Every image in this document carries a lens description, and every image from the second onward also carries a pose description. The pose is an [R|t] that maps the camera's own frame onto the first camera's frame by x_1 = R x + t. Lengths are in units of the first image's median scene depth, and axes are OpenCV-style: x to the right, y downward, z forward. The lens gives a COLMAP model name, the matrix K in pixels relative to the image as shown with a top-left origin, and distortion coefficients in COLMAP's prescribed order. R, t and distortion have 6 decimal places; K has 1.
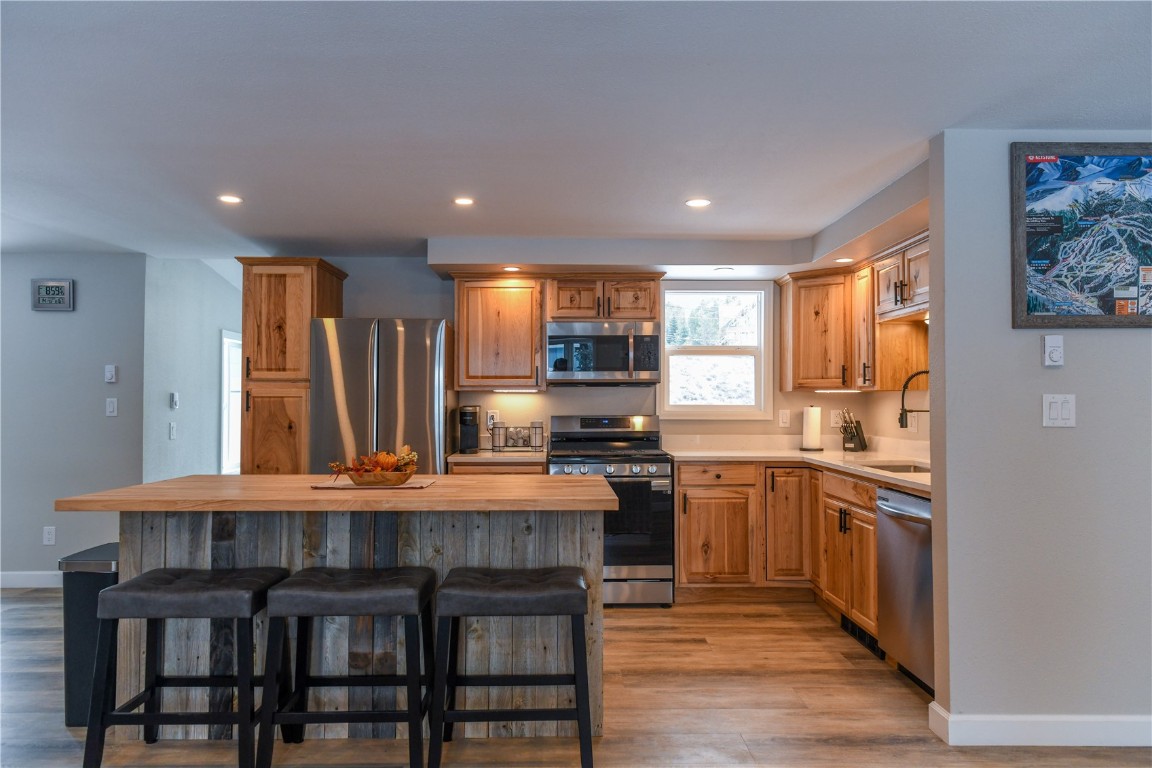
lens RADIAL K [[793.8, 0, 576.0], [0, 793.8, 384.0], [0, 0, 1]] dist [0.002502, 0.000734]
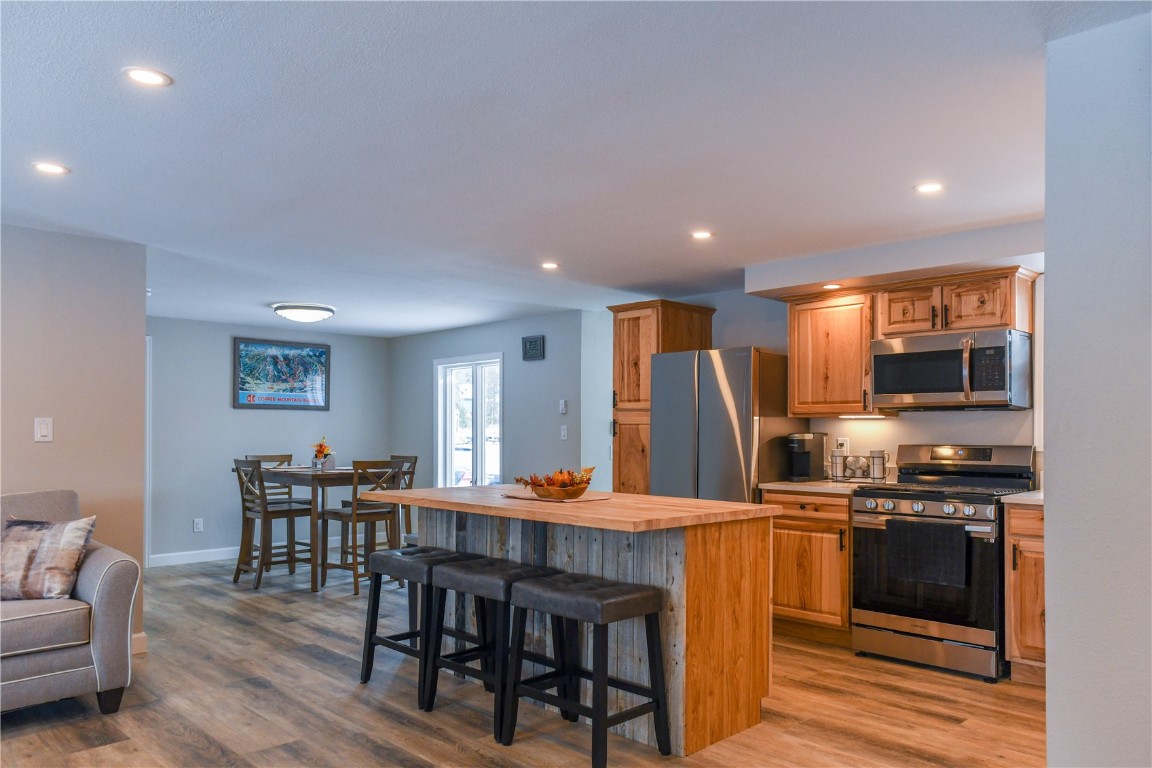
lens RADIAL K [[831.1, 0, 574.1], [0, 831.1, 426.9], [0, 0, 1]] dist [0.007191, 0.000972]
pose [[0.683387, -0.001000, -0.730056, 0.443734], [0.015335, 0.999798, 0.012986, 0.002912], [0.729895, -0.020070, 0.683264, 0.111593]]
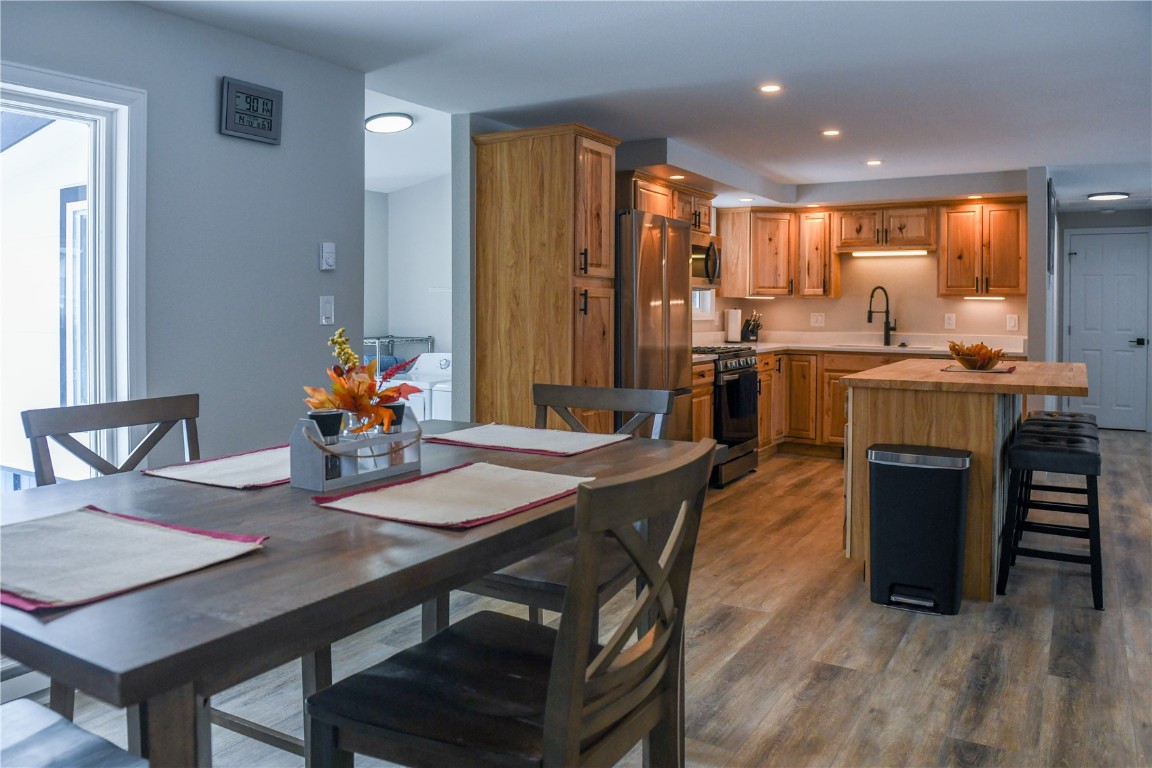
lens RADIAL K [[851.2, 0, 574.2], [0, 851.2, 317.1], [0, 0, 1]] dist [-0.049967, 0.001575]
pose [[0.540620, -0.008612, 0.841223, -1.147198], [-0.024707, 0.999354, 0.026108, 0.013951], [-0.840904, -0.034899, 0.540058, 0.530185]]
